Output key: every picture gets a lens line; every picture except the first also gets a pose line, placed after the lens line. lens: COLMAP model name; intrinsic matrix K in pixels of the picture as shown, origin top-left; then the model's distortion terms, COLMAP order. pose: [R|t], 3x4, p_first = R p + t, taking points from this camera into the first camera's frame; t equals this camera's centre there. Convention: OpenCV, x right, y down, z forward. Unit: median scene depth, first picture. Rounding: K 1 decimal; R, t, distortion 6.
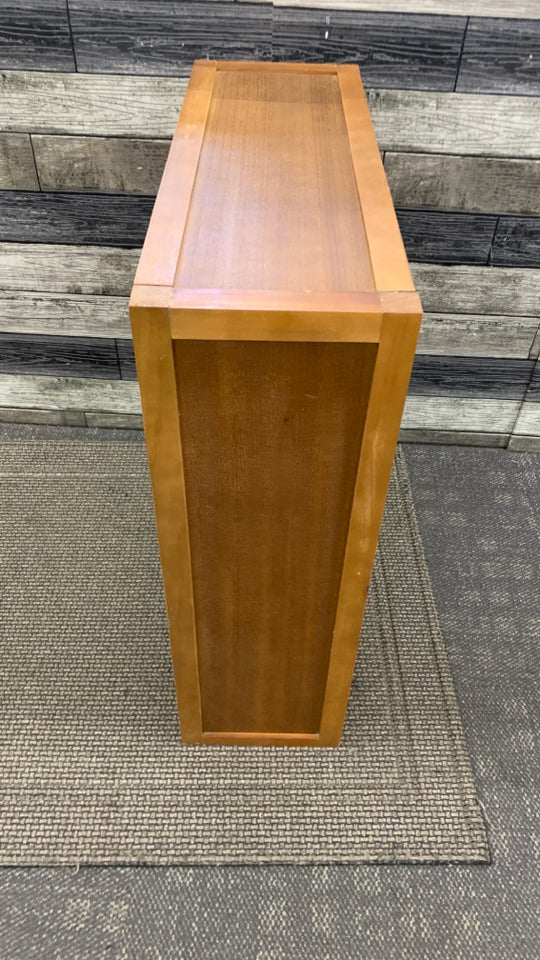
lens RADIAL K [[755.5, 0, 275.4], [0, 755.5, 482.4], [0, 0, 1]] dist [0.006160, -0.013425]
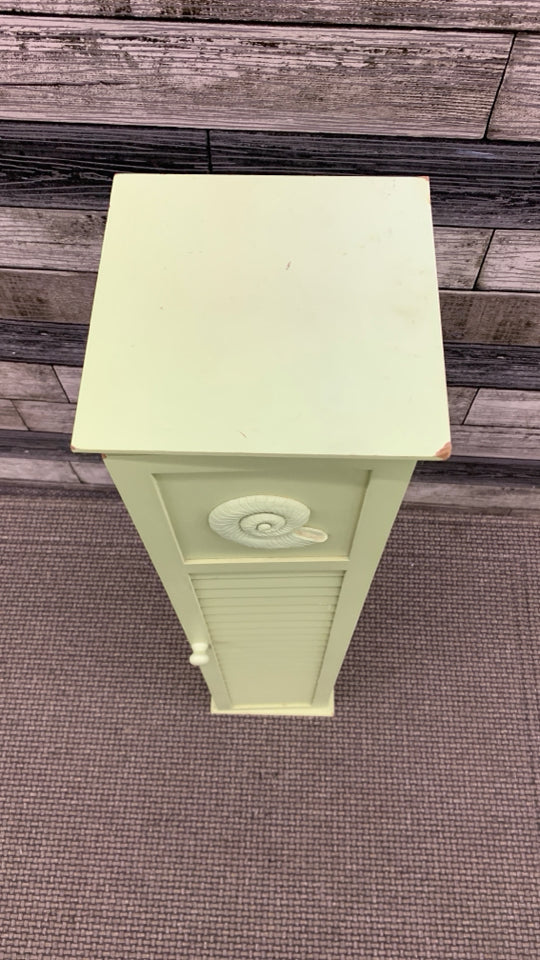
lens RADIAL K [[758.5, 0, 265.8], [0, 758.5, 489.0], [0, 0, 1]] dist [0.000945, 0.010296]
pose [[0.999041, -0.005694, -0.043421, -0.188539], [0.020534, 0.936659, 0.349640, -0.541626], [0.038680, -0.350196, 0.935878, 0.292814]]
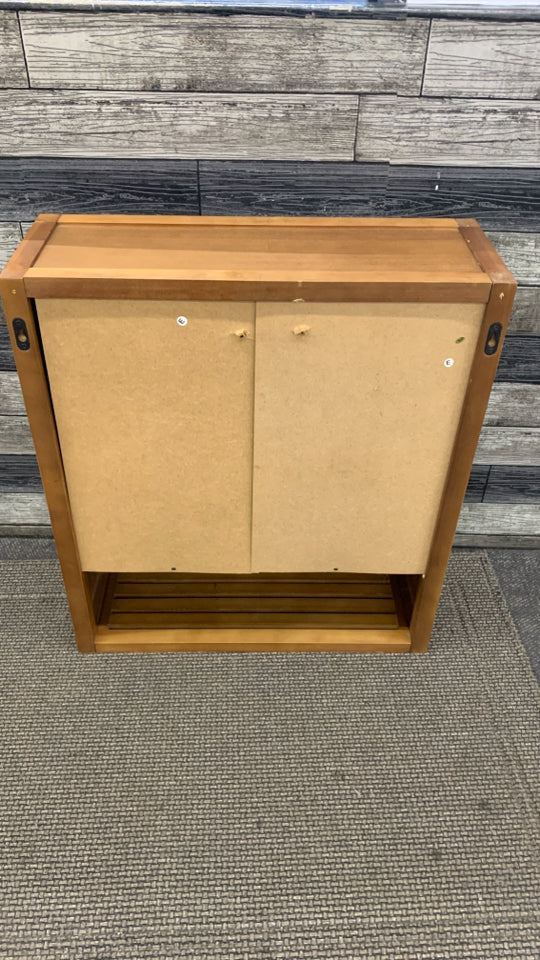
lens RADIAL K [[758.5, 0, 270.7], [0, 758.5, 476.7], [0, 0, 1]] dist [0.000945, 0.010296]
pose [[0.999467, -0.030146, 0.012551, -0.184812], [0.031350, 0.993377, -0.110543, -0.062957], [-0.009136, 0.110877, 0.993792, -0.032010]]
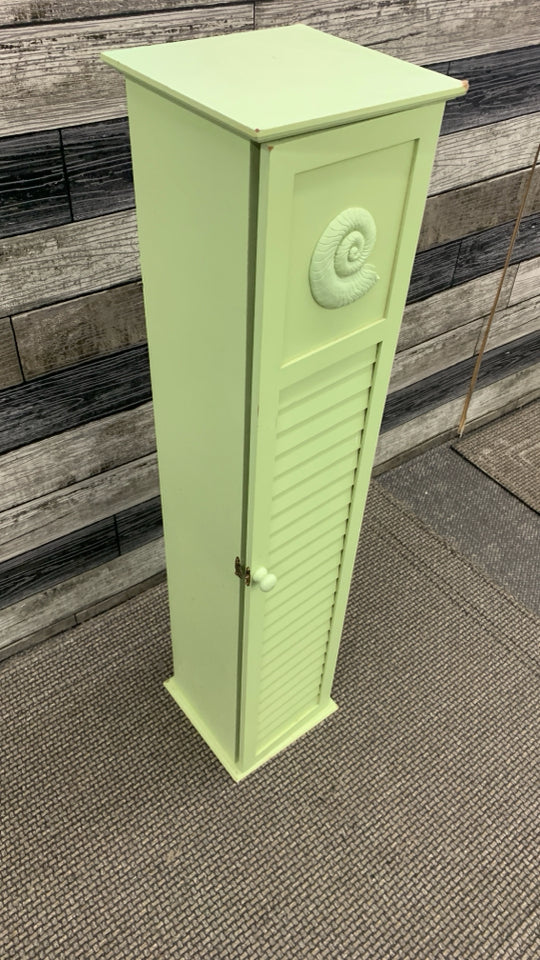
lens RADIAL K [[758.5, 0, 271.2], [0, 758.5, 473.2], [0, 0, 1]] dist [0.000945, 0.010296]
pose [[0.779764, -0.422276, 0.462225, -0.551126], [0.419994, 0.900338, 0.114002, -0.319030], [-0.464299, 0.105237, 0.879404, 0.277618]]
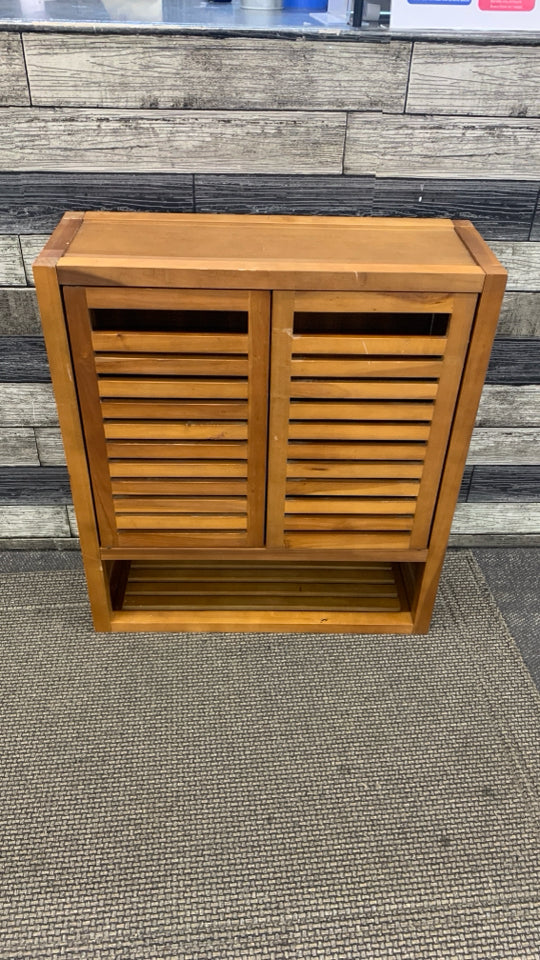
lens RADIAL K [[758.5, 0, 273.0], [0, 758.5, 468.1], [0, 0, 1]] dist [0.000945, 0.010296]
pose [[0.996257, -0.054251, 0.067291, -0.239503], [0.064100, 0.985971, -0.154119, -0.024334], [-0.057986, 0.157855, 0.985758, -0.054776]]
